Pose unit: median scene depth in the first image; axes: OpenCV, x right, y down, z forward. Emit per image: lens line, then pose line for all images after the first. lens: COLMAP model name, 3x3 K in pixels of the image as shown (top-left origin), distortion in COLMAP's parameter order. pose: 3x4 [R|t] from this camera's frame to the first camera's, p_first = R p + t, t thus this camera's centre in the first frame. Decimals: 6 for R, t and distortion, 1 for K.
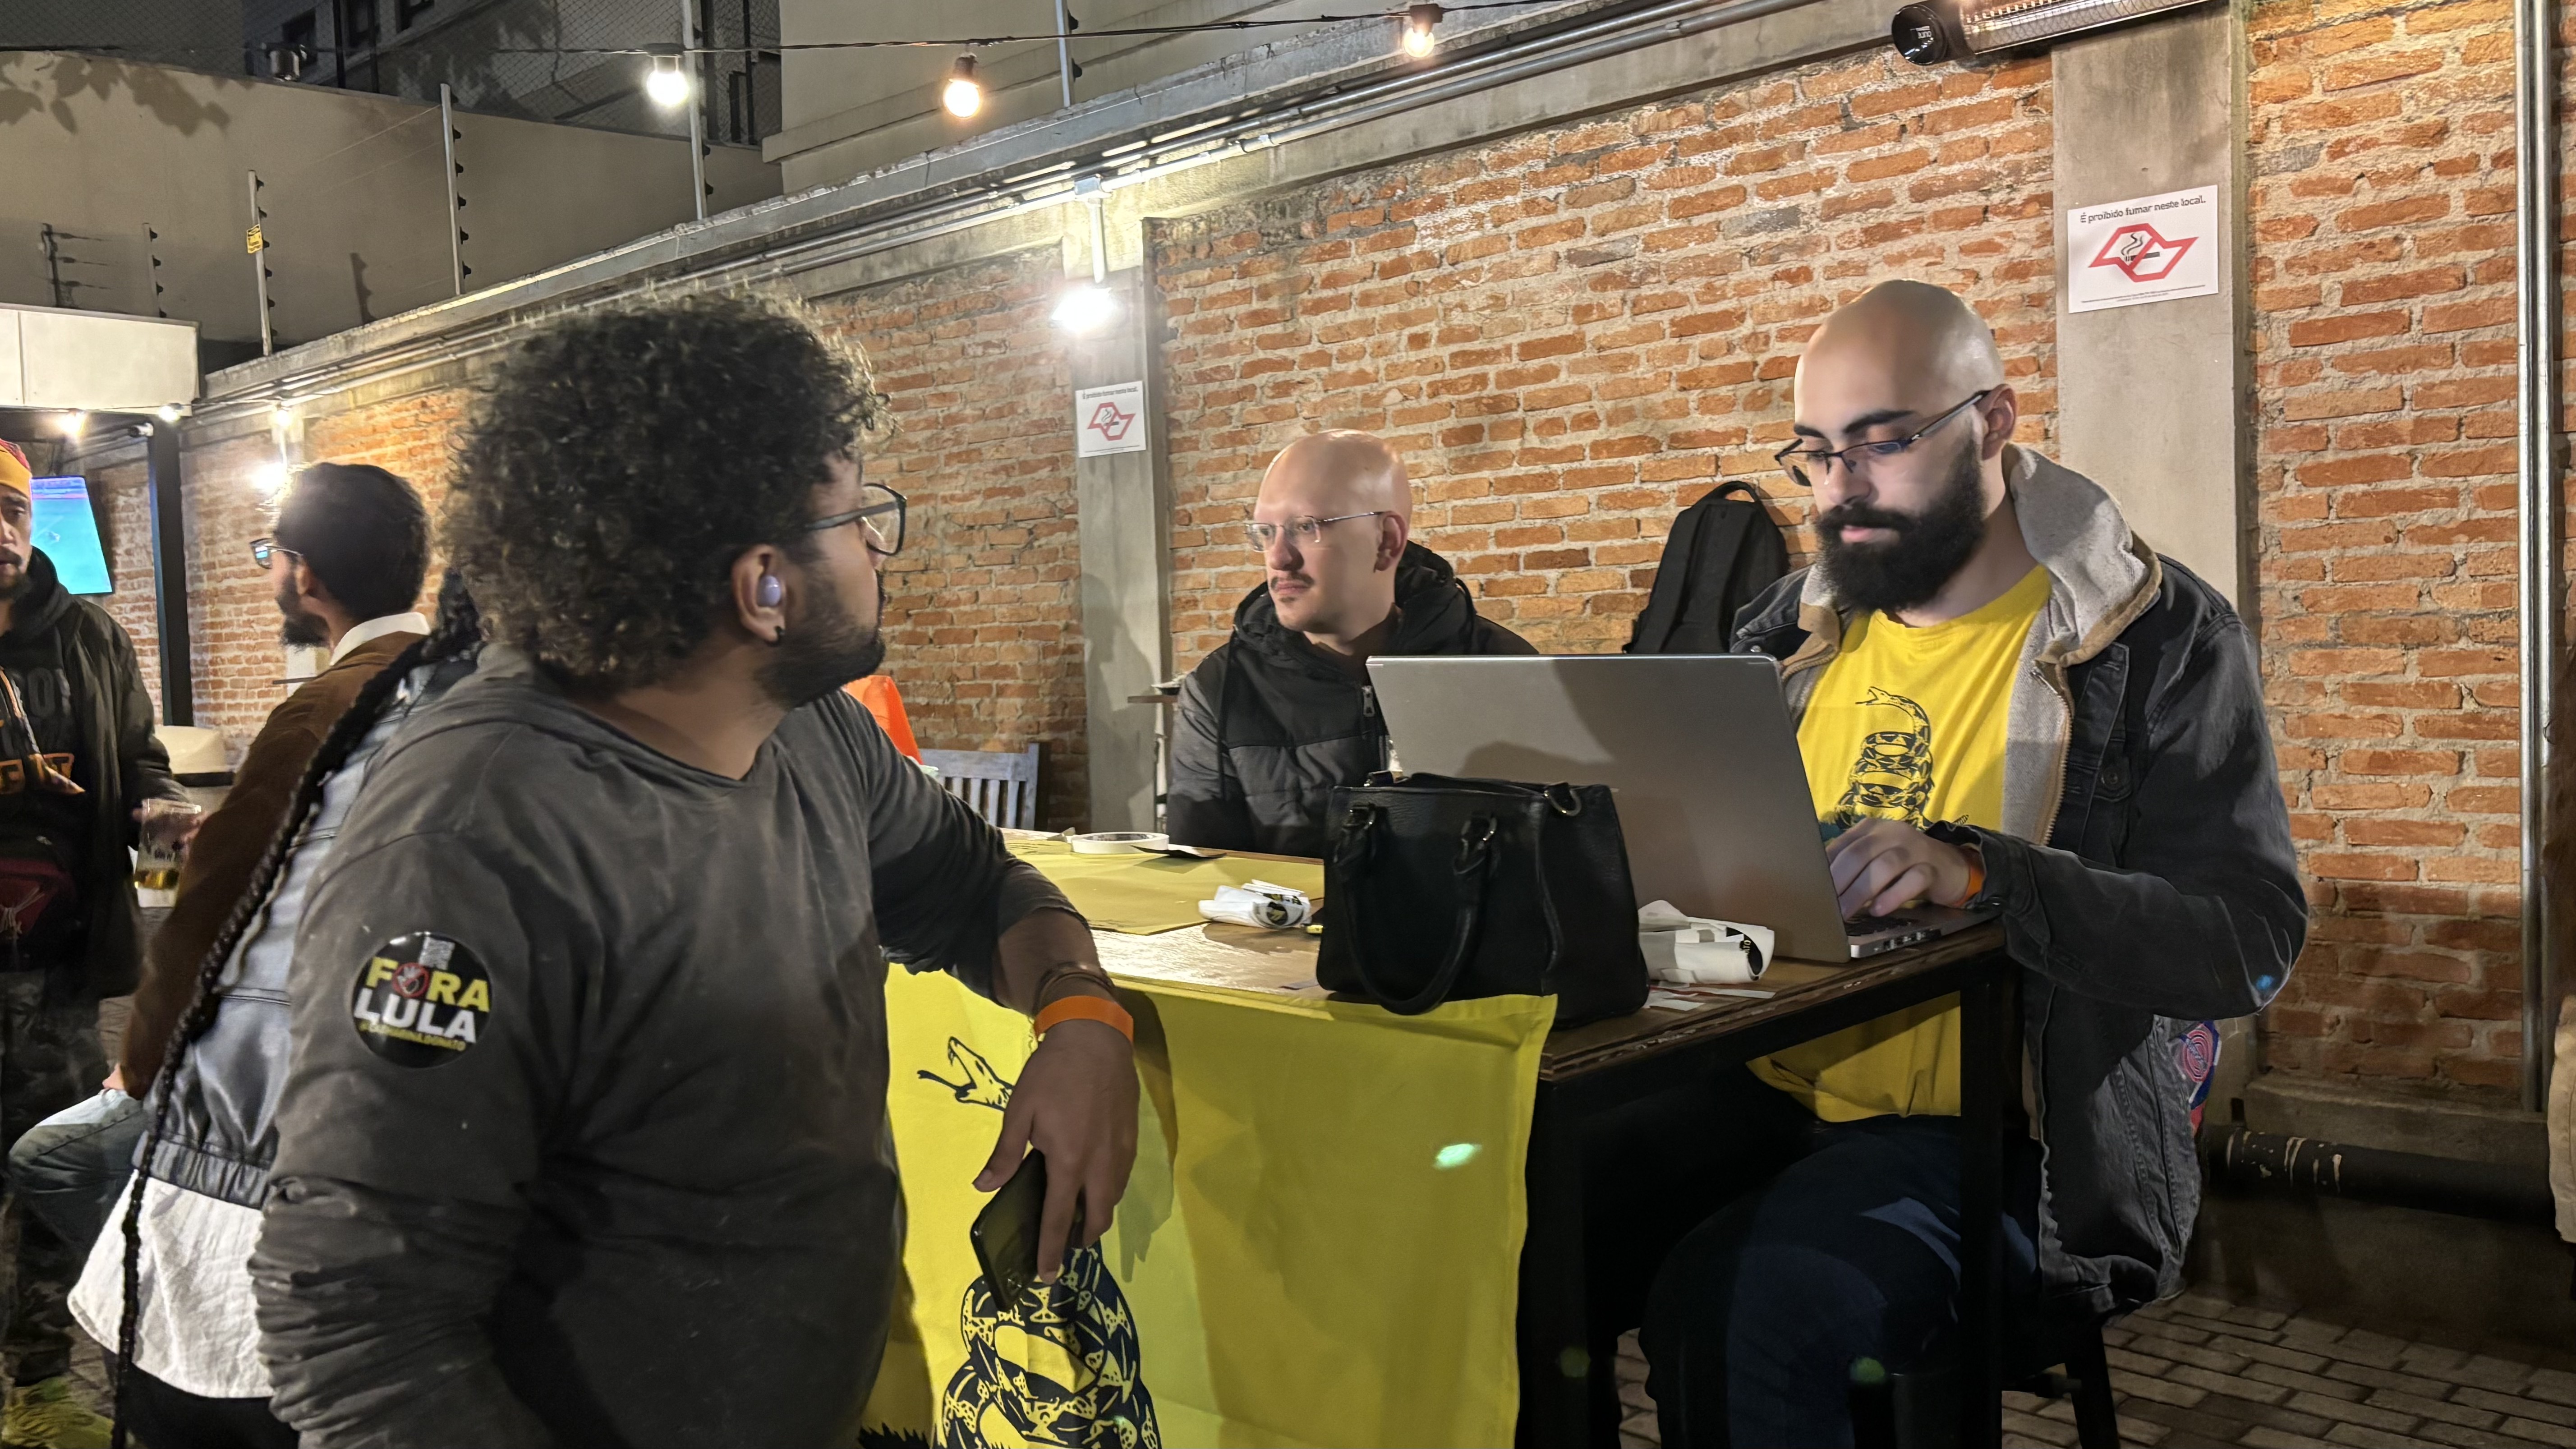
lens RADIAL K [[2059.6, 0, 1295.1], [0, 2059.6, 755.3], [0, 0, 1]] dist [0.067077, -0.077373]
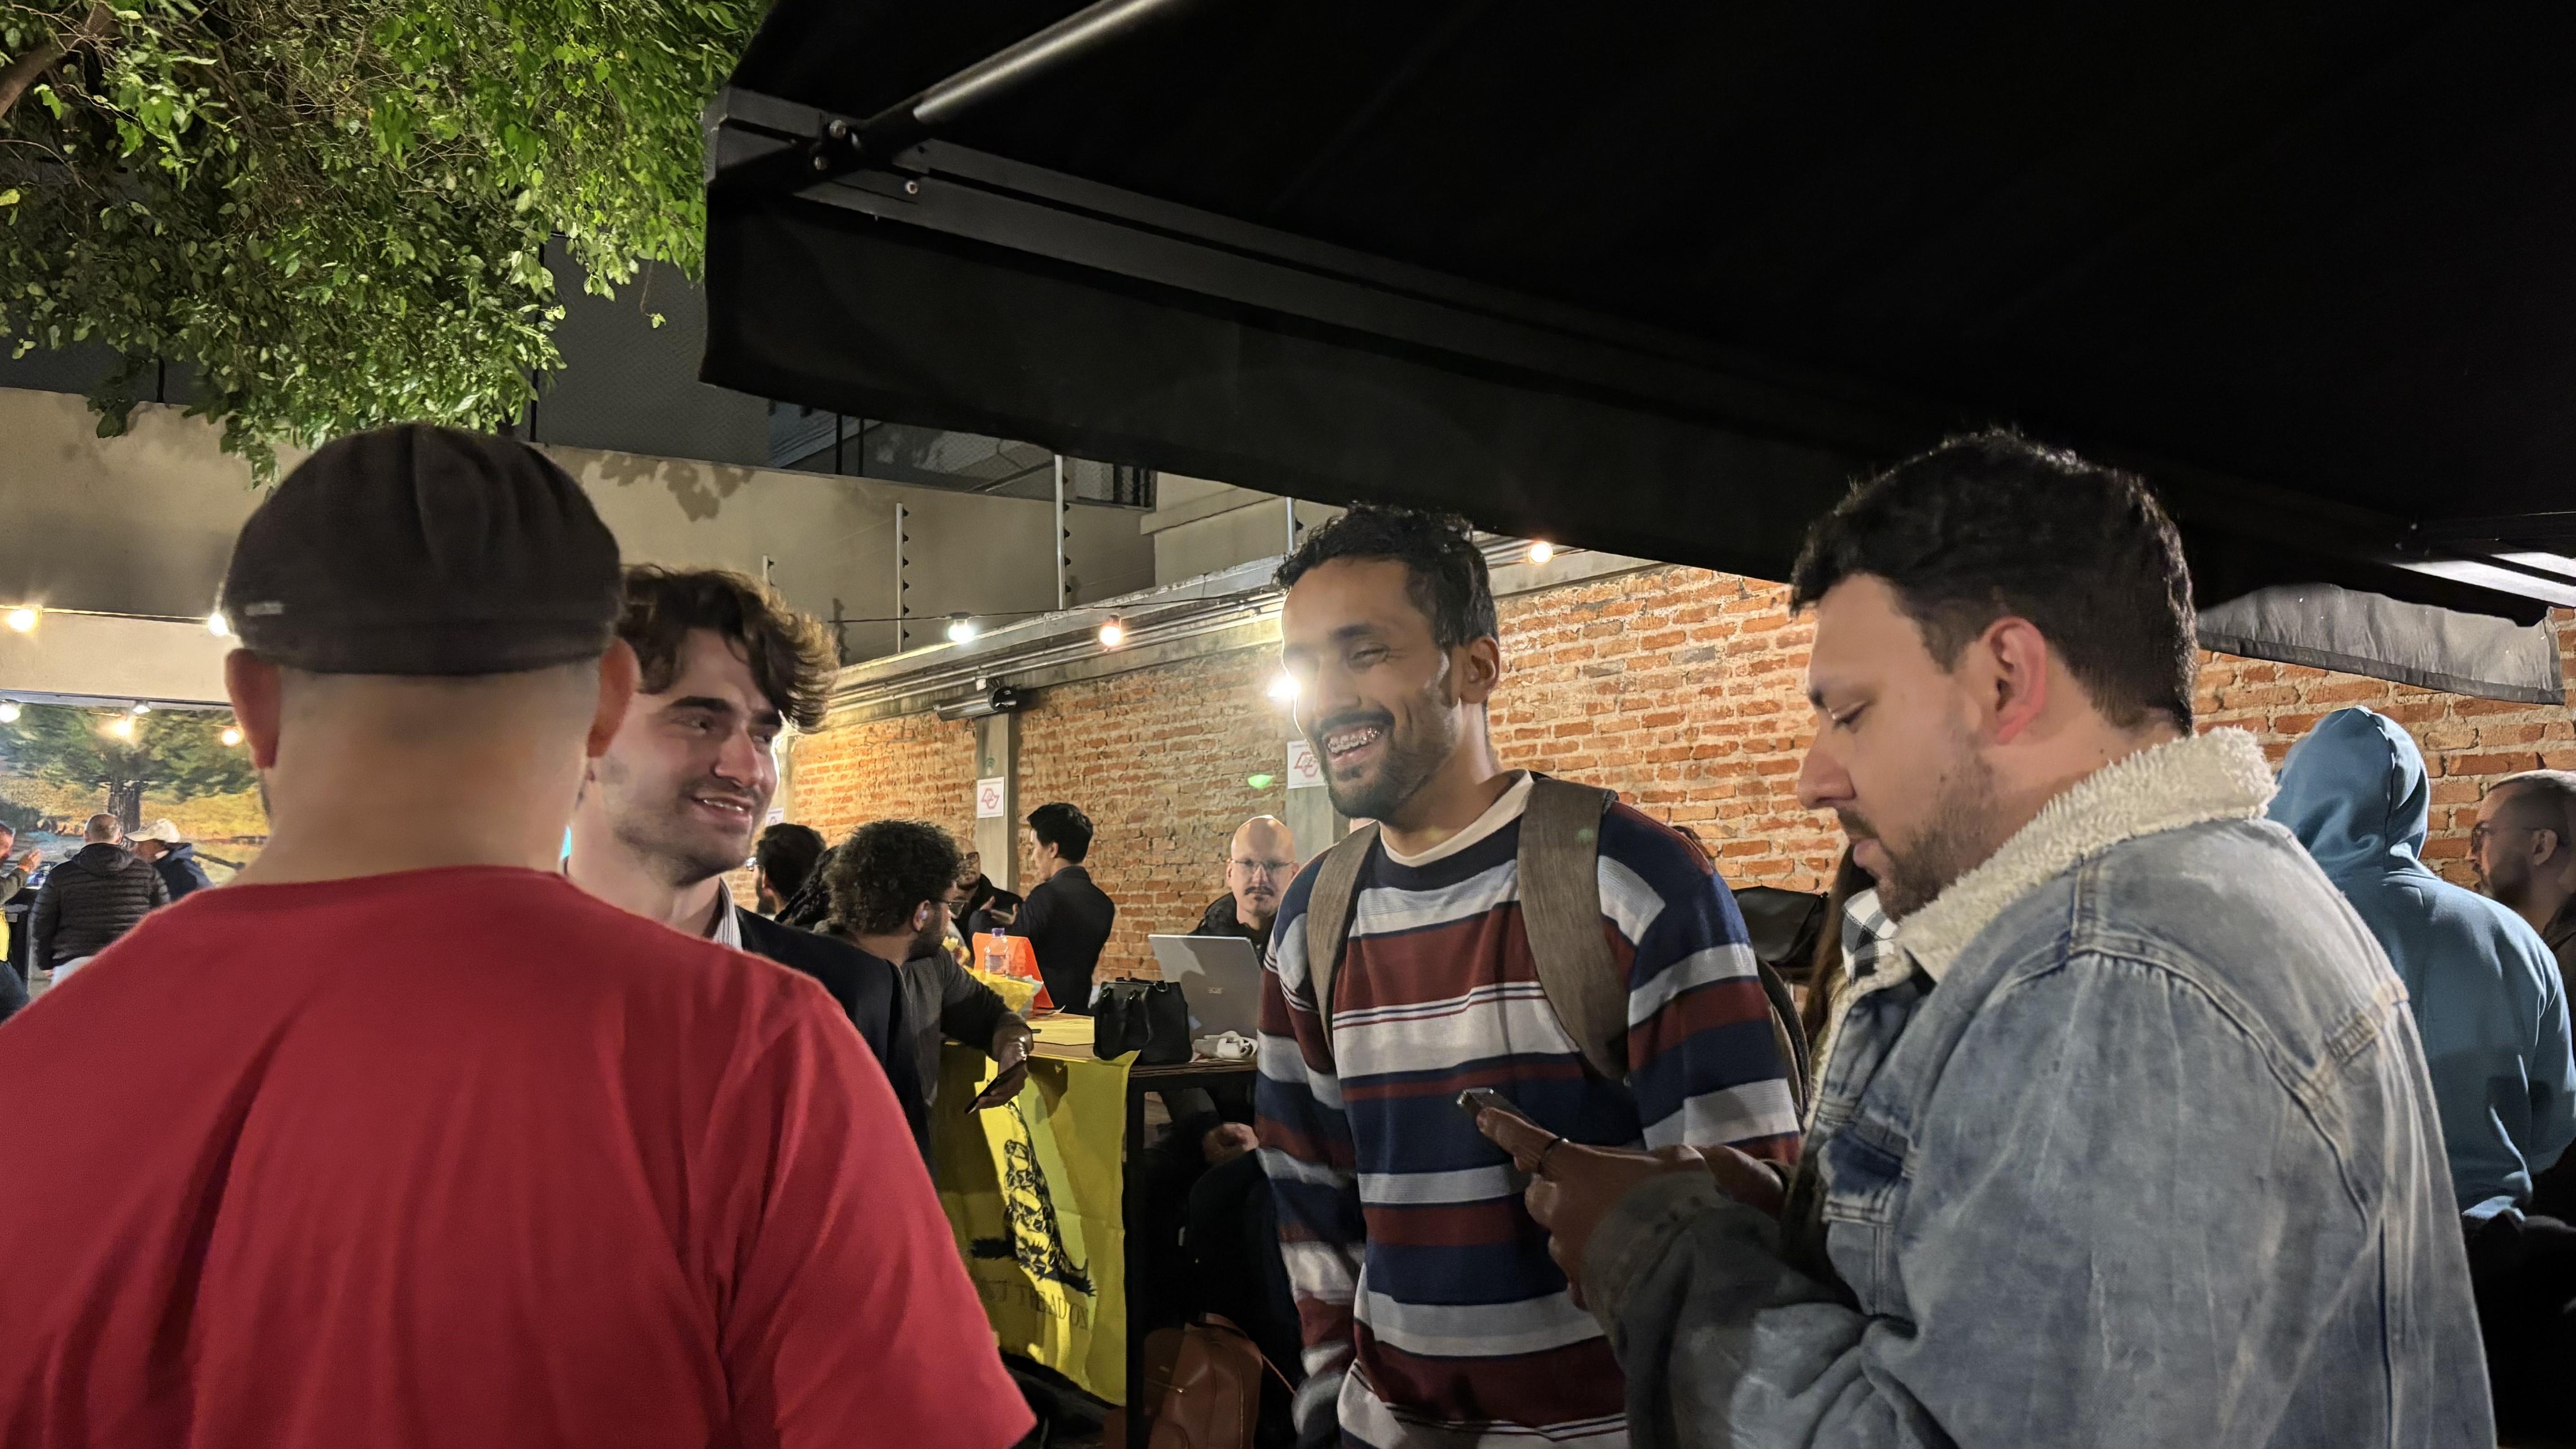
lens RADIAL K [[2059.6, 0, 1289.9], [0, 2059.6, 737.5], [0, 0, 1]] dist [0.067077, -0.077373]
pose [[0.979448, 0.011496, -0.201367, 0.192310], [-0.039359, 0.990075, -0.134917, 0.012809], [0.197817, 0.140070, 0.970180, -0.404058]]
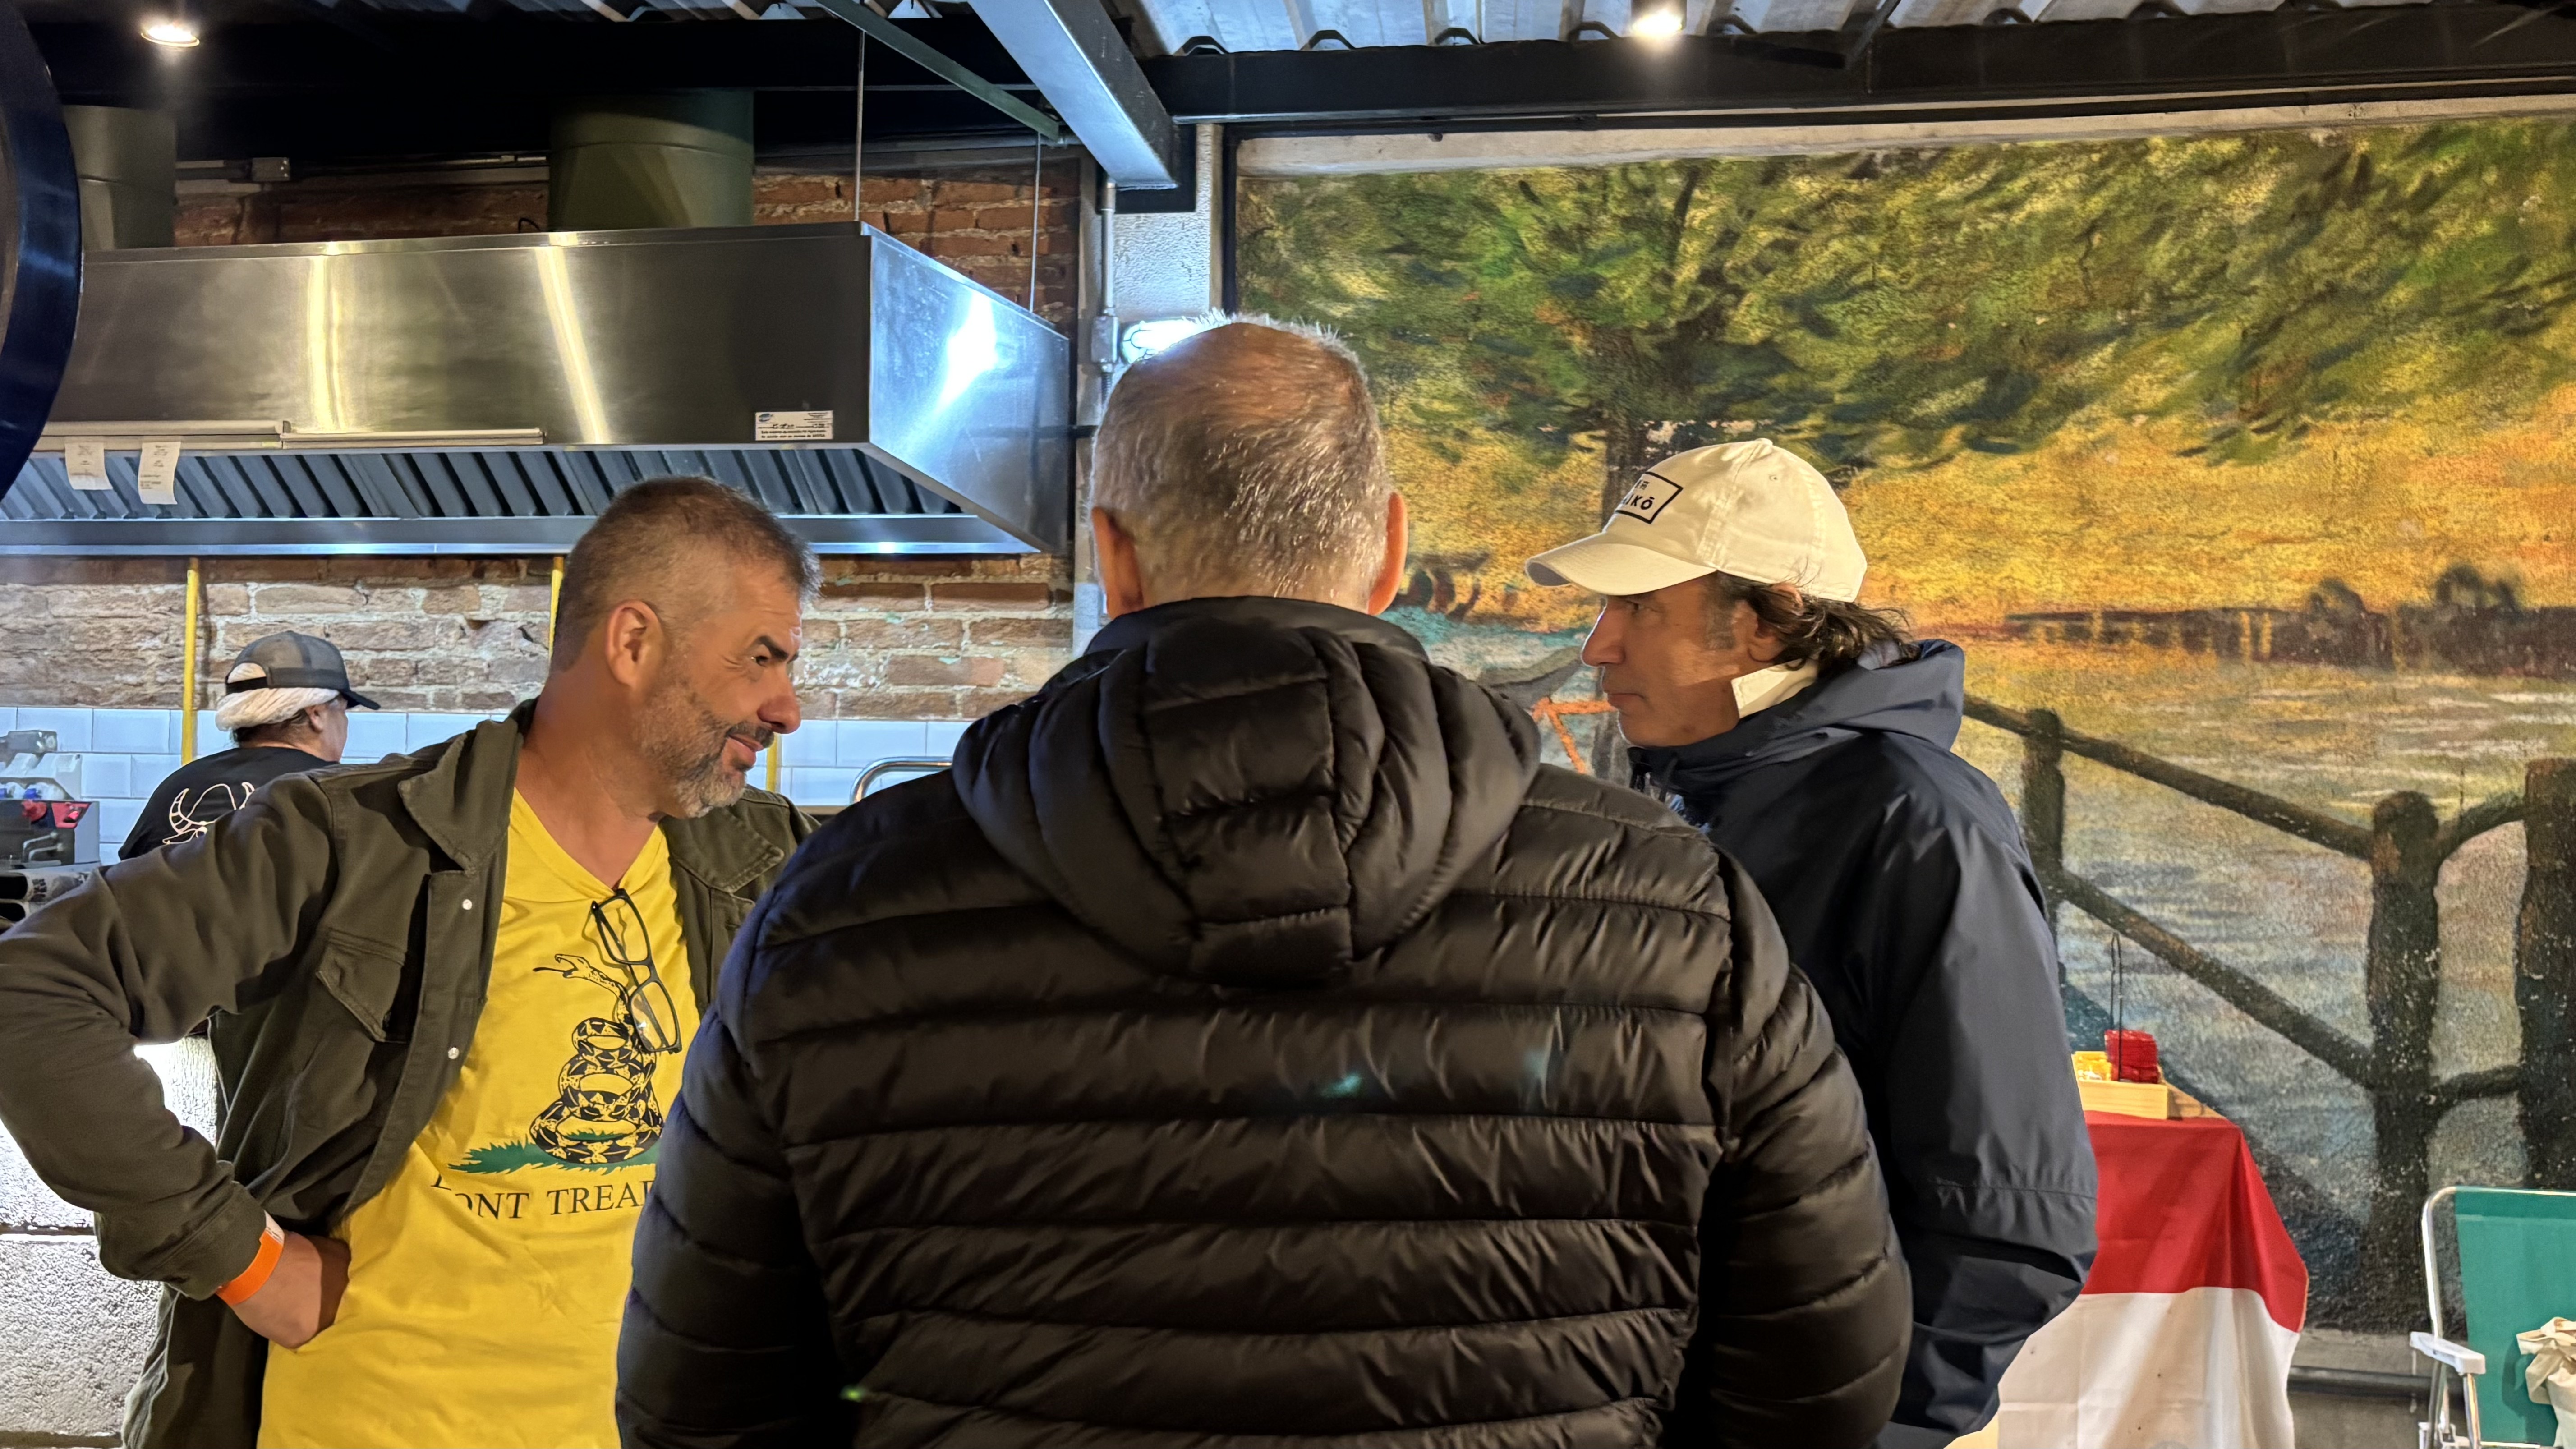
lens RADIAL K [[2407.3, 0, 1241.2], [0, 2407.3, 725.0], [0, 0, 1]] dist [0.012513, 0.000000]
pose [[0.605760, 0.035793, -0.794842, -1.107205], [-0.071300, 0.997410, -0.009423, -0.098942], [0.792447, 0.062380, 0.606743, 1.151735]]
